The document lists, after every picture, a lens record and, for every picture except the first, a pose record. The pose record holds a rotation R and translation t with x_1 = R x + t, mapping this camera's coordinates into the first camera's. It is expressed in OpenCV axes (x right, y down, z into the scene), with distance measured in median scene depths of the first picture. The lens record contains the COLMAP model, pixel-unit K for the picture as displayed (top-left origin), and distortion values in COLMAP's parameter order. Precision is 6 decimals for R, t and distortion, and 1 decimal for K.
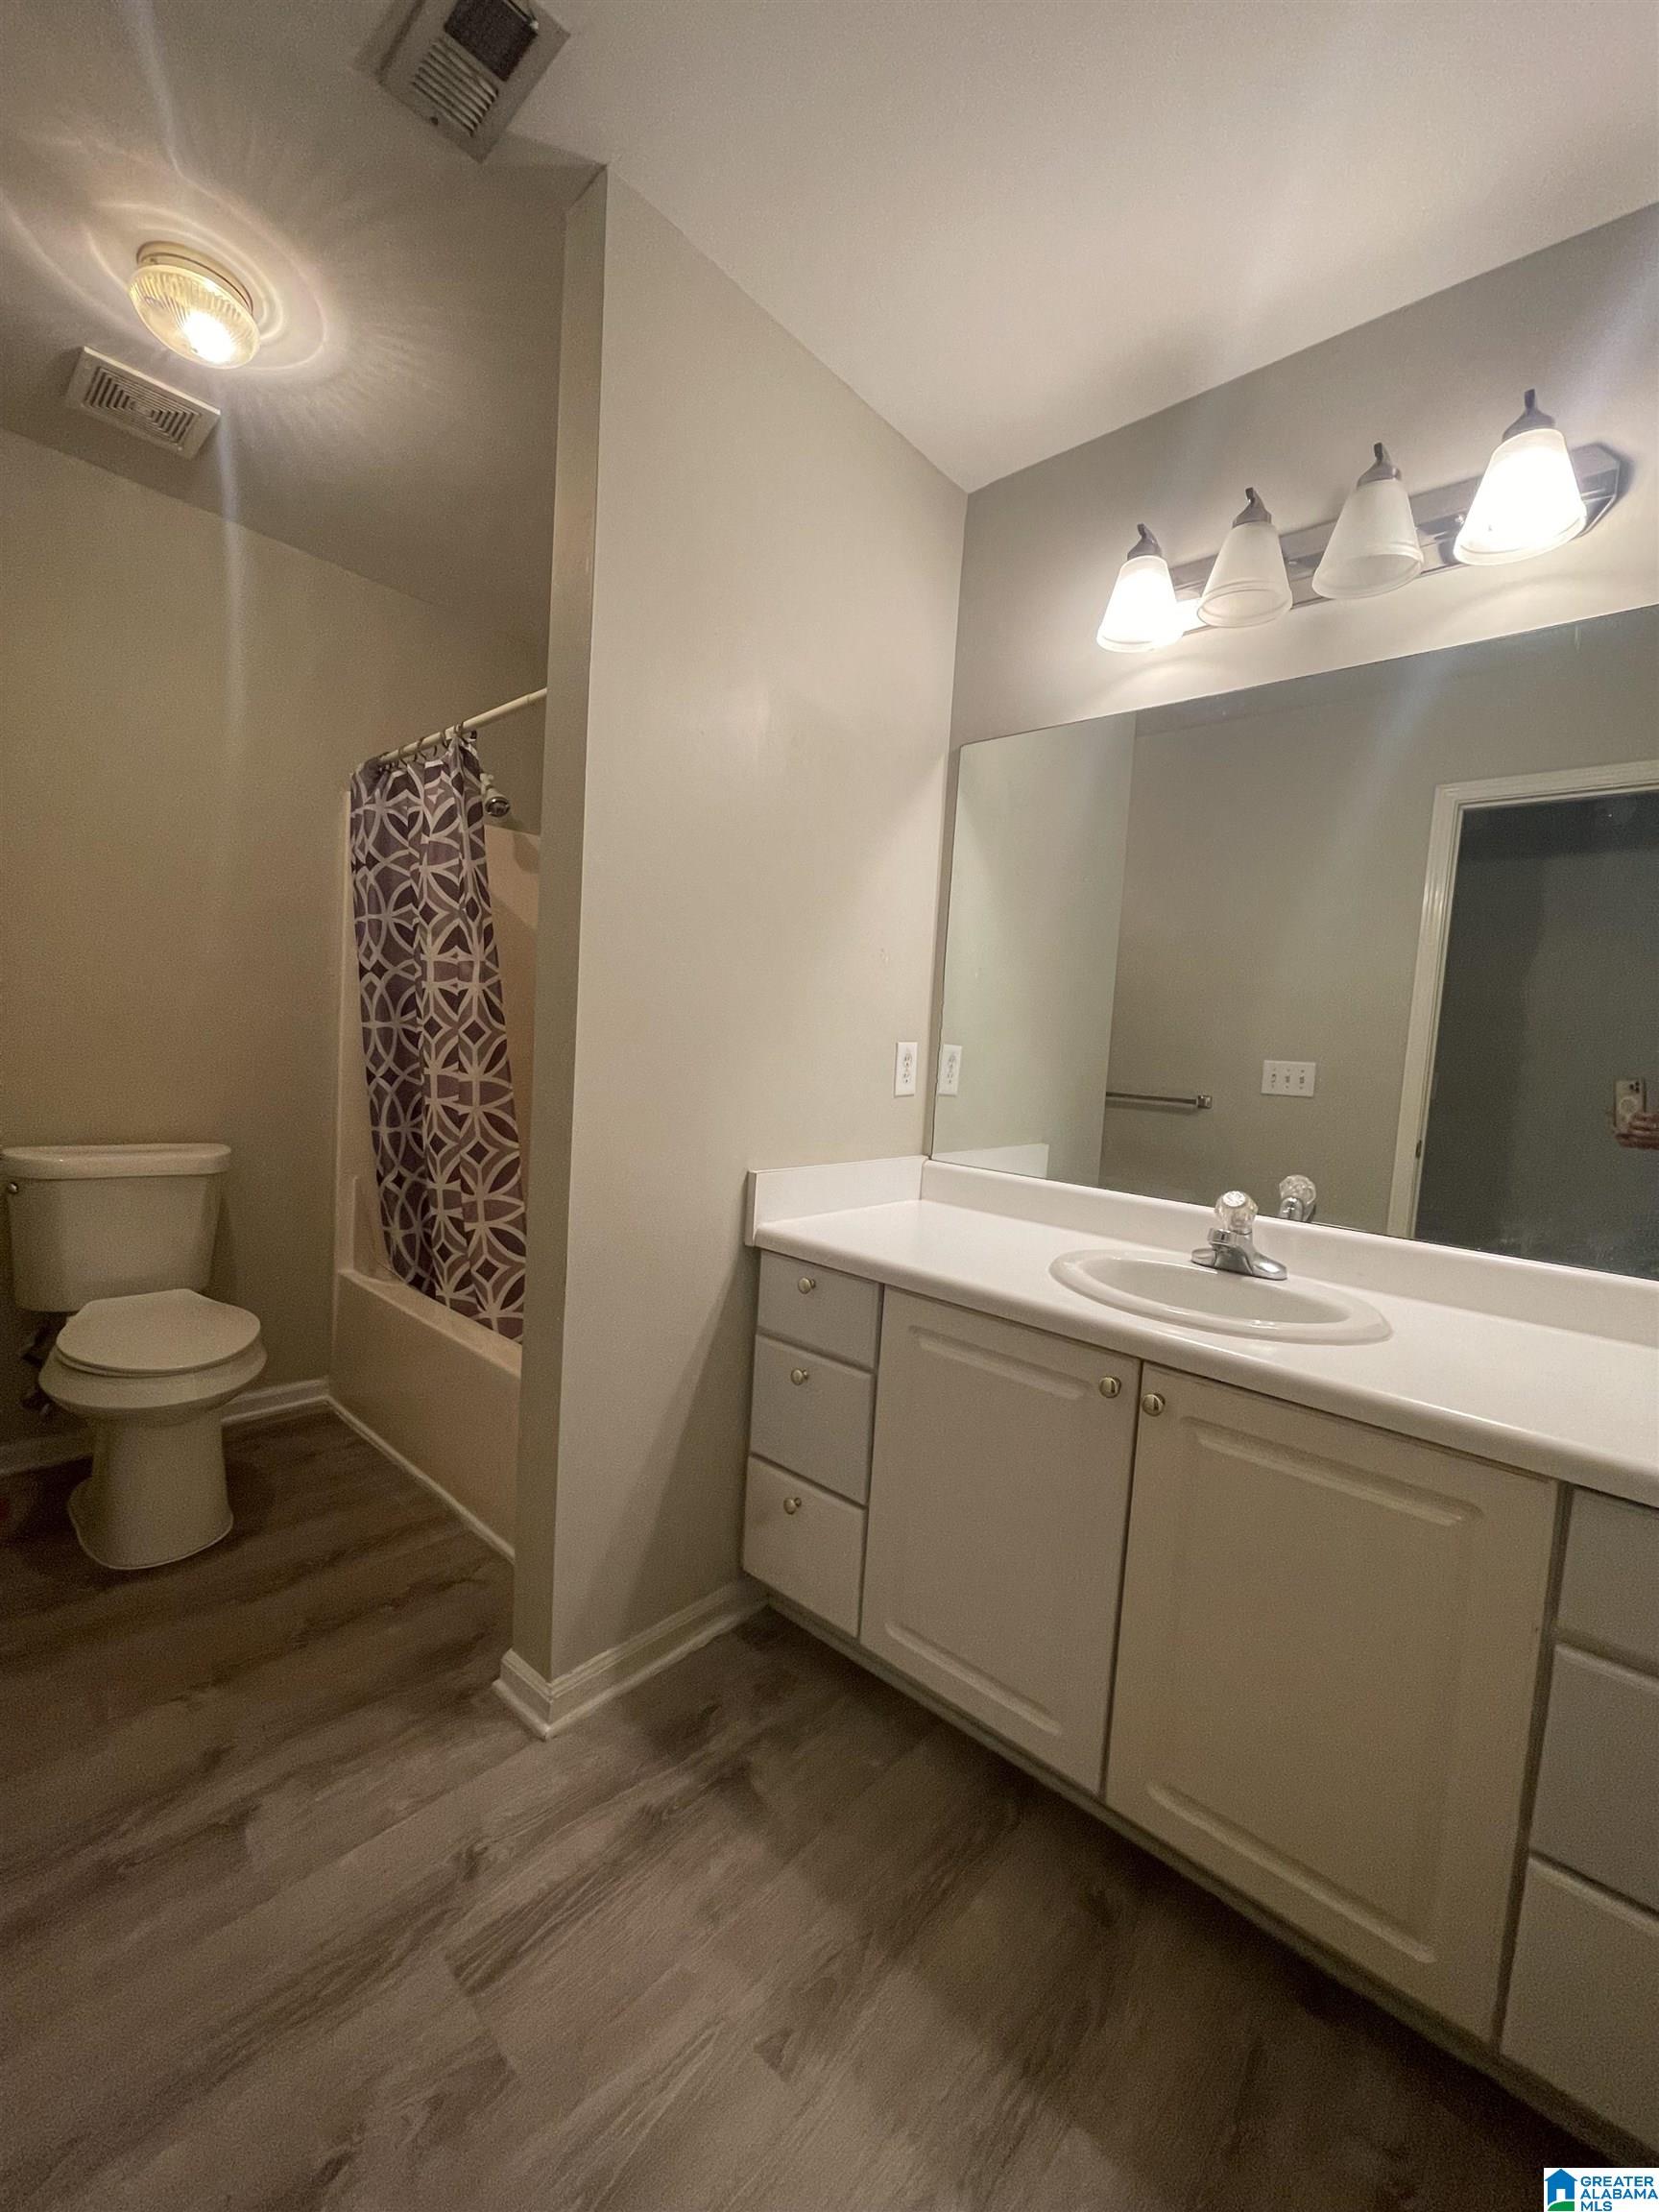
lens RADIAL K [[900.3, 0, 832.3], [0, 900.3, 1113.6], [0, 0, 1]] dist [0.002258, -0.000733]
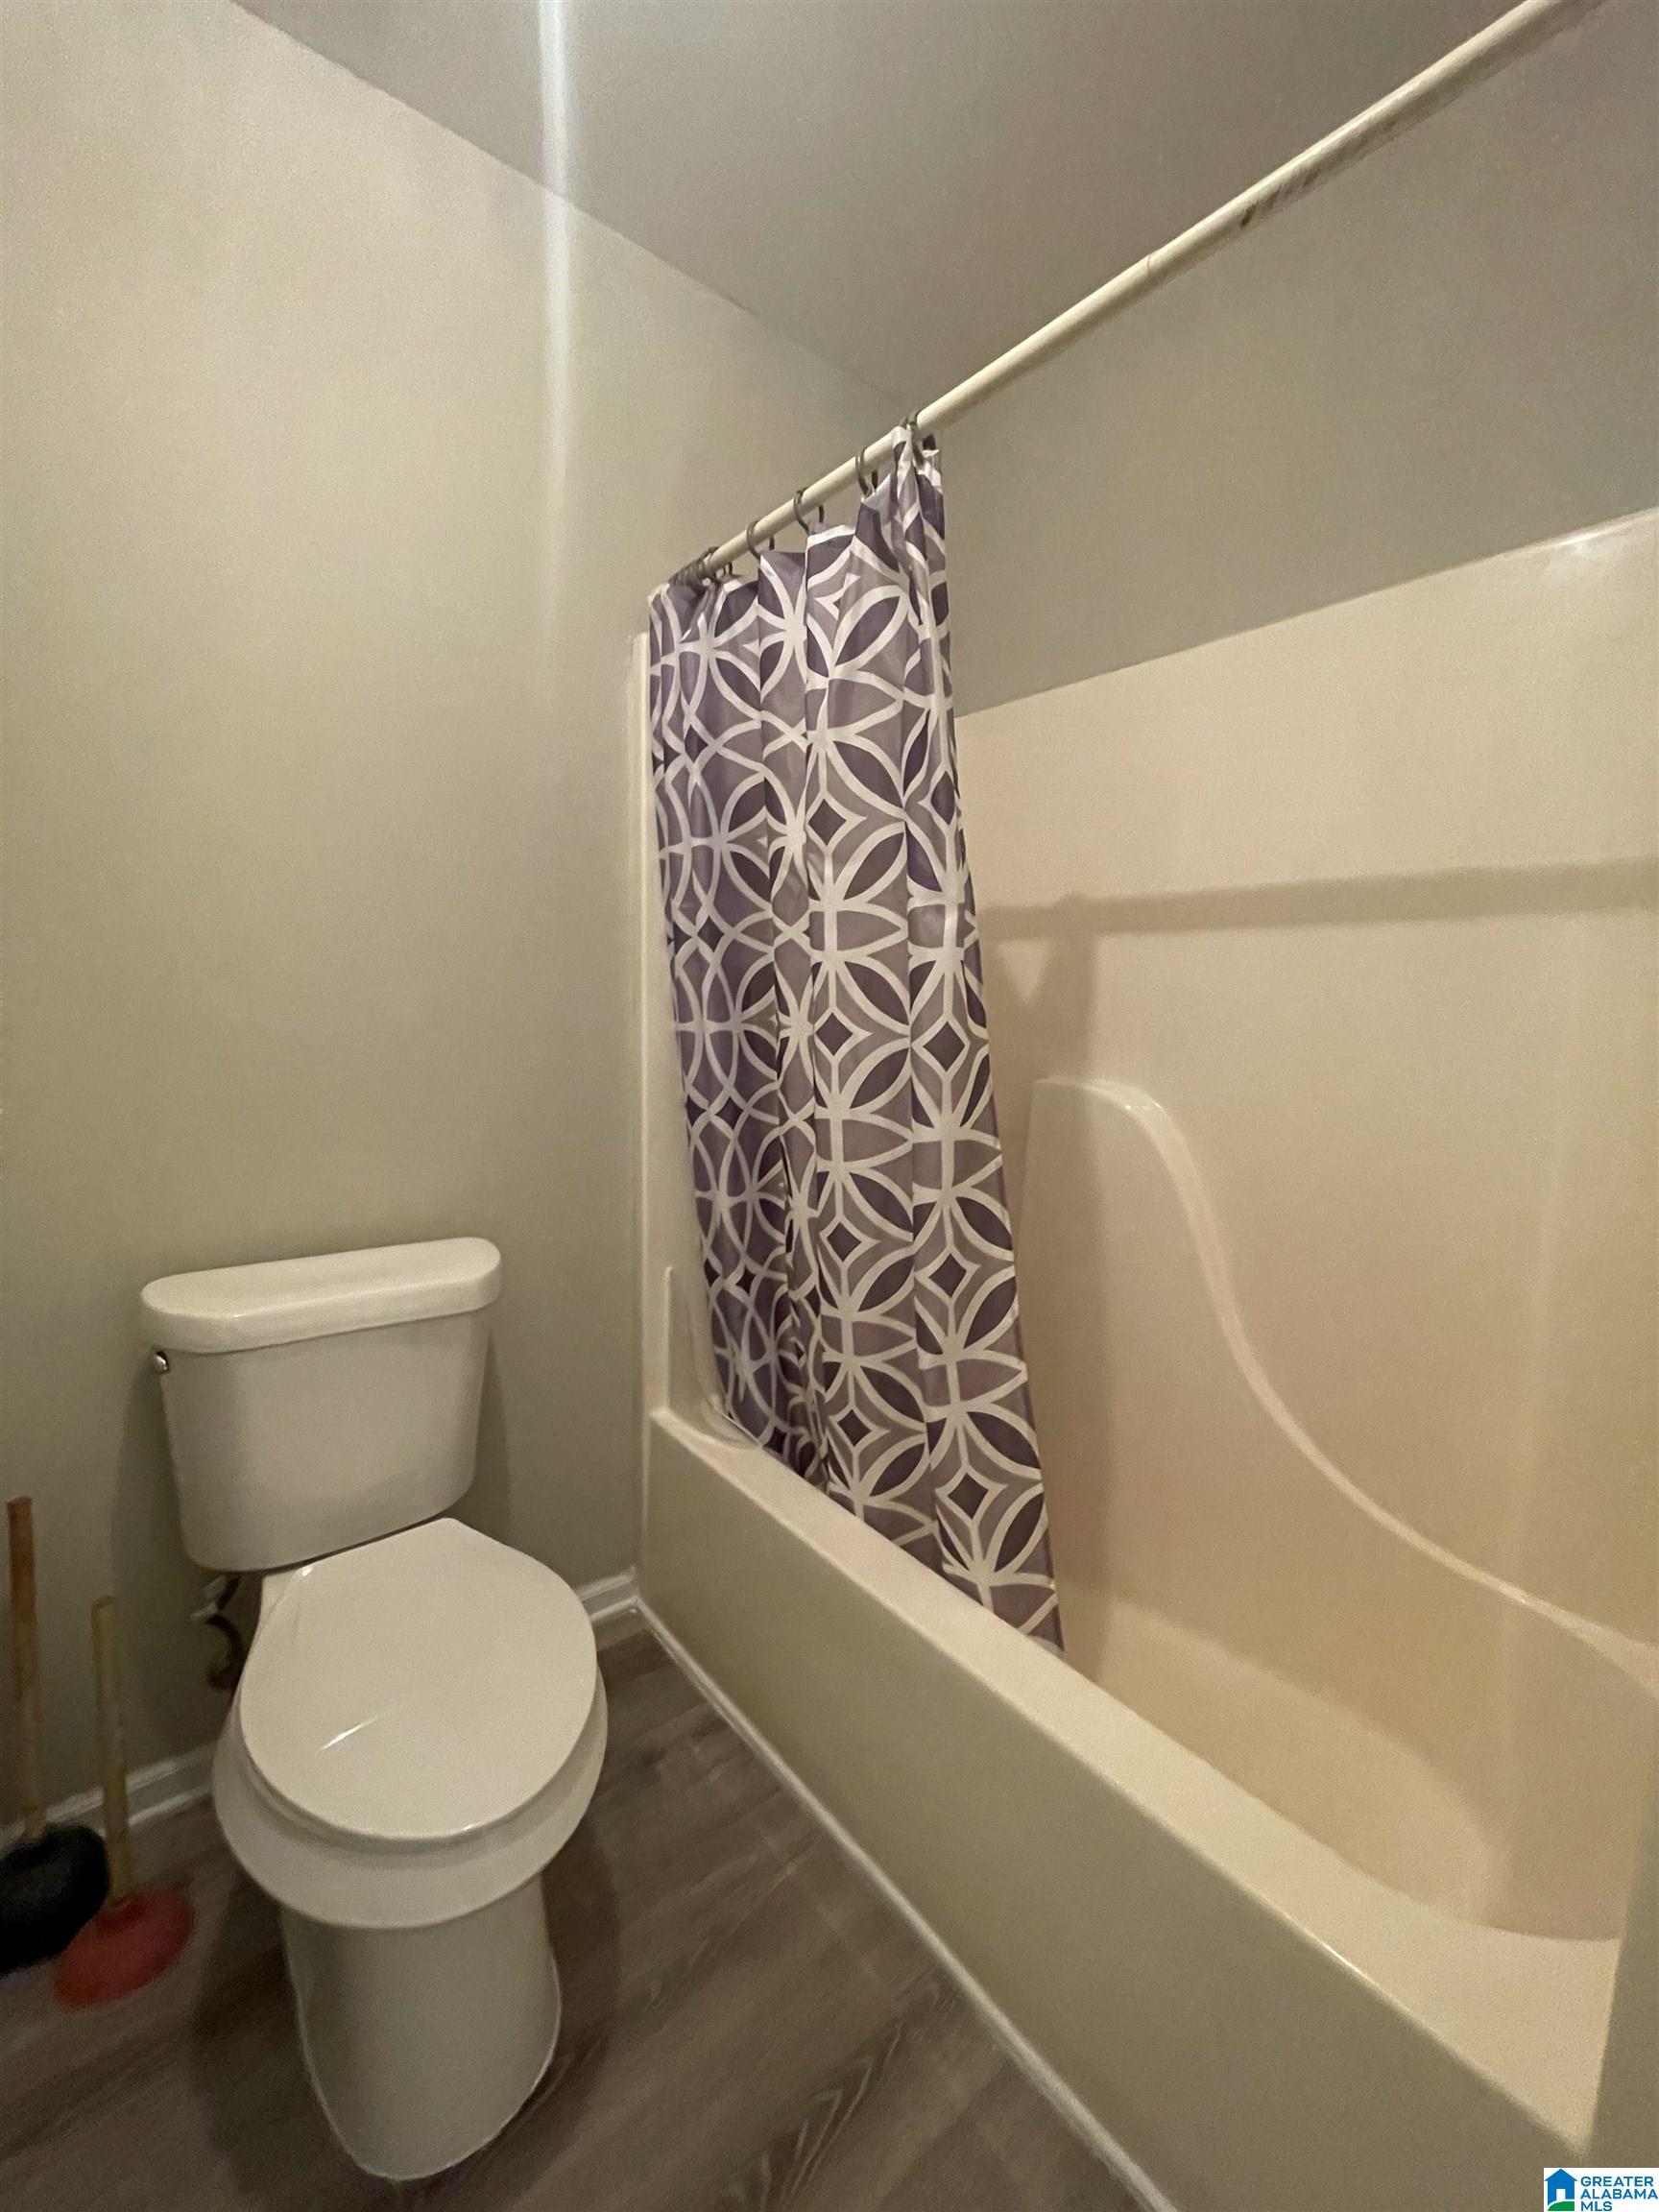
lens RADIAL K [[900.3, 0, 835.2], [0, 900.3, 1106.9], [0, 0, 1]] dist [0.002258, -0.000733]
pose [[0.988444, -0.020873, -0.150143, -0.352150], [0.028115, 0.998533, 0.046278, -0.074837], [0.148957, -0.049964, 0.987581, 0.445988]]
